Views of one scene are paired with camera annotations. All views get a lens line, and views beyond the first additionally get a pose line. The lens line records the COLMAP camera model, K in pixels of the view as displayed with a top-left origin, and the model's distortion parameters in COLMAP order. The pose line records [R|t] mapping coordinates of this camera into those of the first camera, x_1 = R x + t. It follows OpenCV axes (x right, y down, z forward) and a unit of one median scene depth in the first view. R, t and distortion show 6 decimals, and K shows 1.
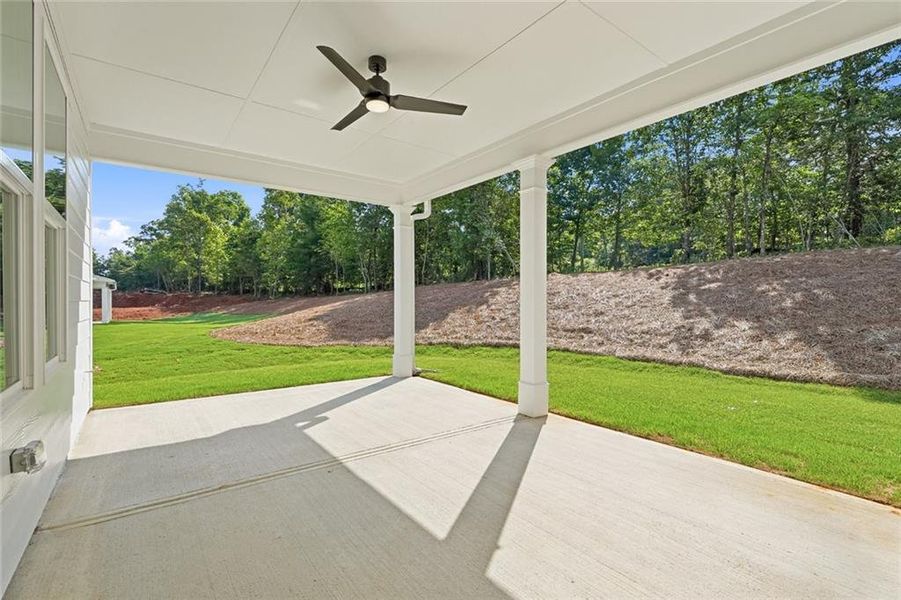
lens RADIAL K [[424.8, 0, 450.5], [0, 424.8, 300.0], [0, 0, 1]] dist [-0.000318, -0.000032]
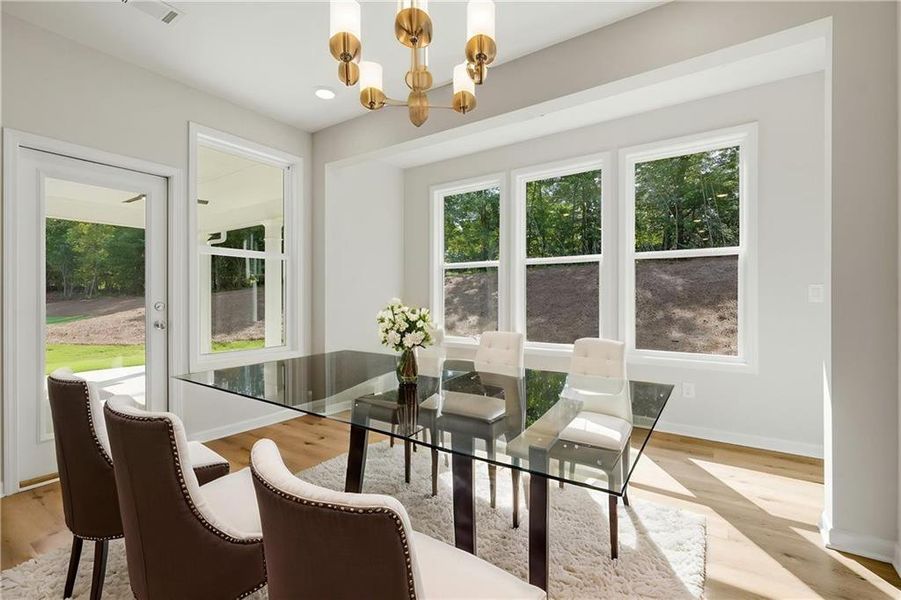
lens RADIAL K [[414.9, 0, 448.8], [0, 414.9, 296.9], [0, 0, 1]] dist [-0.001320, -0.000173]
pose [[0.950456, 0.000221, 0.310858, 0.112054], [0.000895, 0.999994, -0.003447, -0.007707], [-0.310857, 0.003555, 0.950450, -0.245441]]
